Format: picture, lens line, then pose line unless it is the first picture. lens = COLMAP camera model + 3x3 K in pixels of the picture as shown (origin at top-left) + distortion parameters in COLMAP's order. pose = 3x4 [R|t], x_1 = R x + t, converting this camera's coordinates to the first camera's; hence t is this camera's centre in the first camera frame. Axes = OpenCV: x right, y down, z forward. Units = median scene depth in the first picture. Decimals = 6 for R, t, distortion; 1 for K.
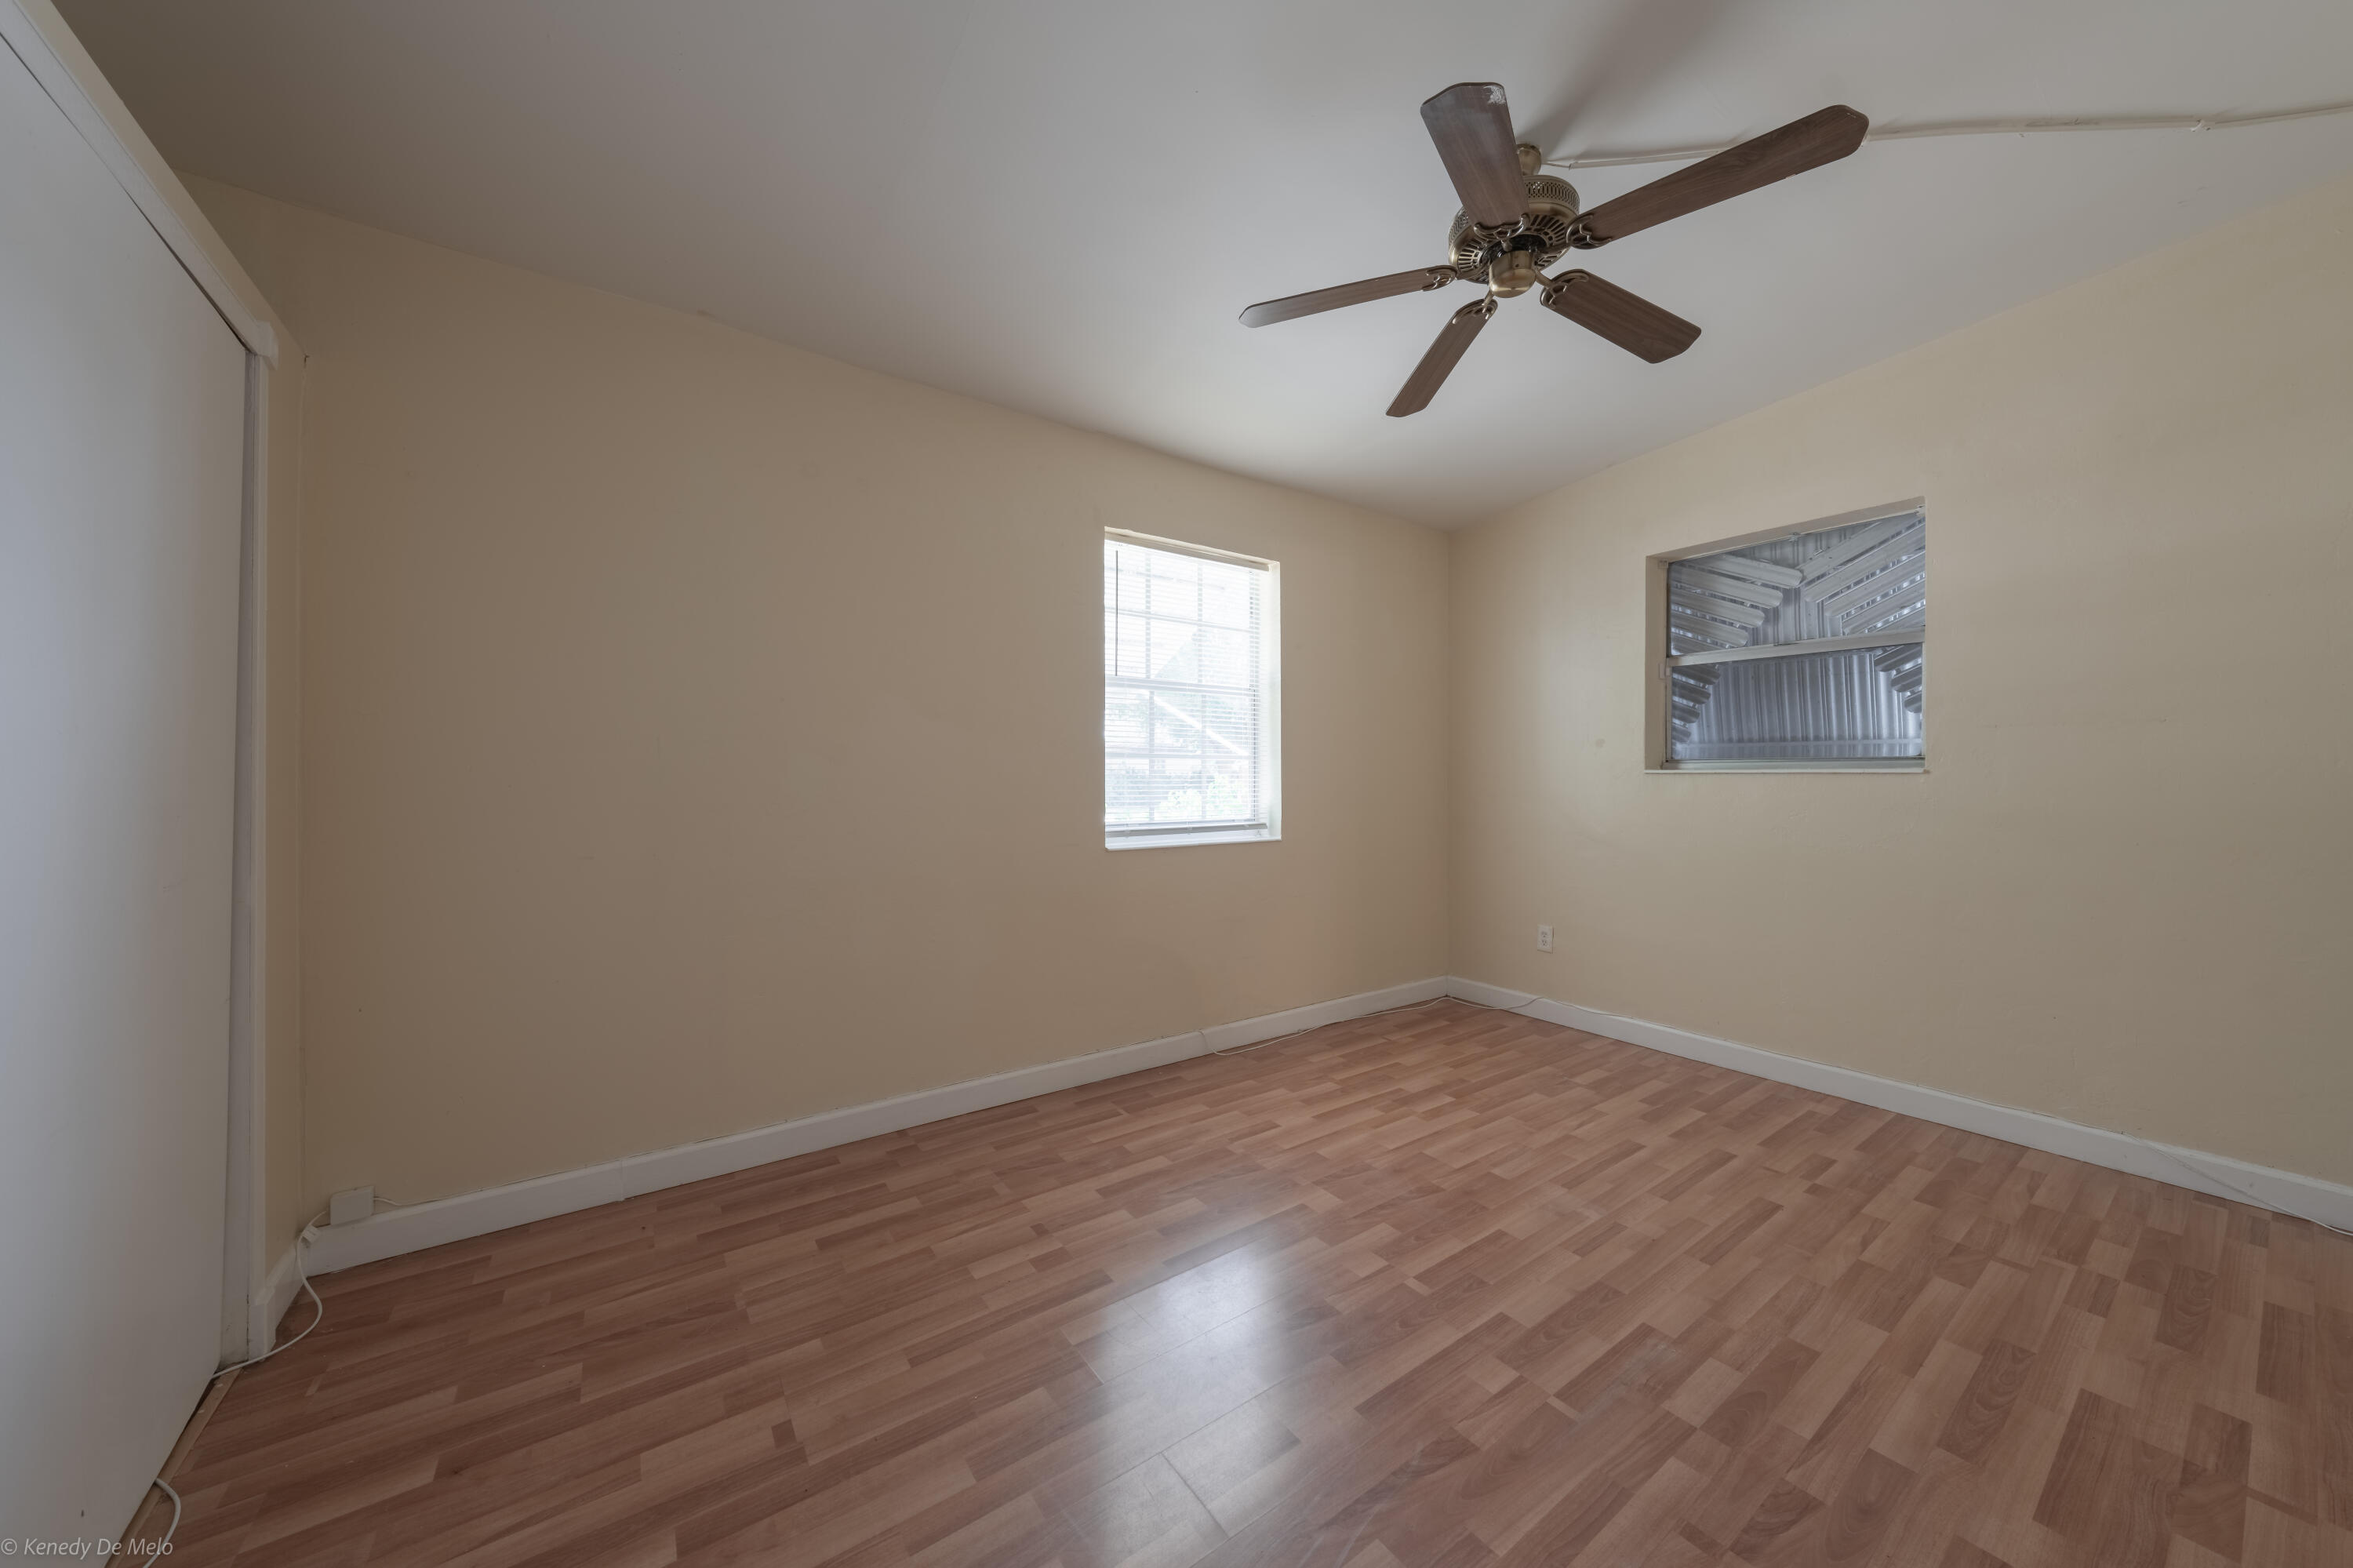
lens RADIAL K [[796.4, 0, 1178.4], [0, 796.4, 774.3], [0, 0, 1]] dist [-0.001219, 0.000058]
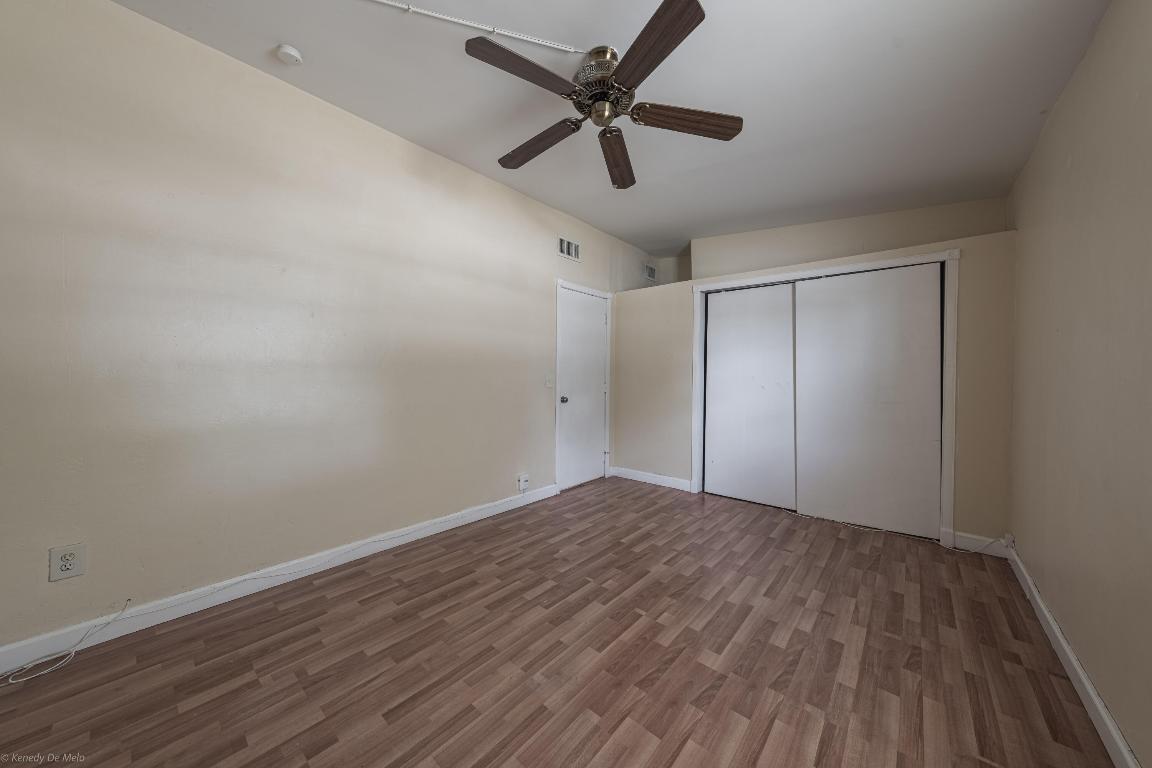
lens RADIAL K [[389.9, 0, 576.9], [0, 389.9, 379.2], [0, 0, 1]] dist [-0.001219, 0.000058]
pose [[-0.969993, -0.008509, -0.242984, 0.667613], [-0.010639, 0.999916, 0.007454, 0.003154], [0.242900, 0.009815, -0.970002, 1.809494]]
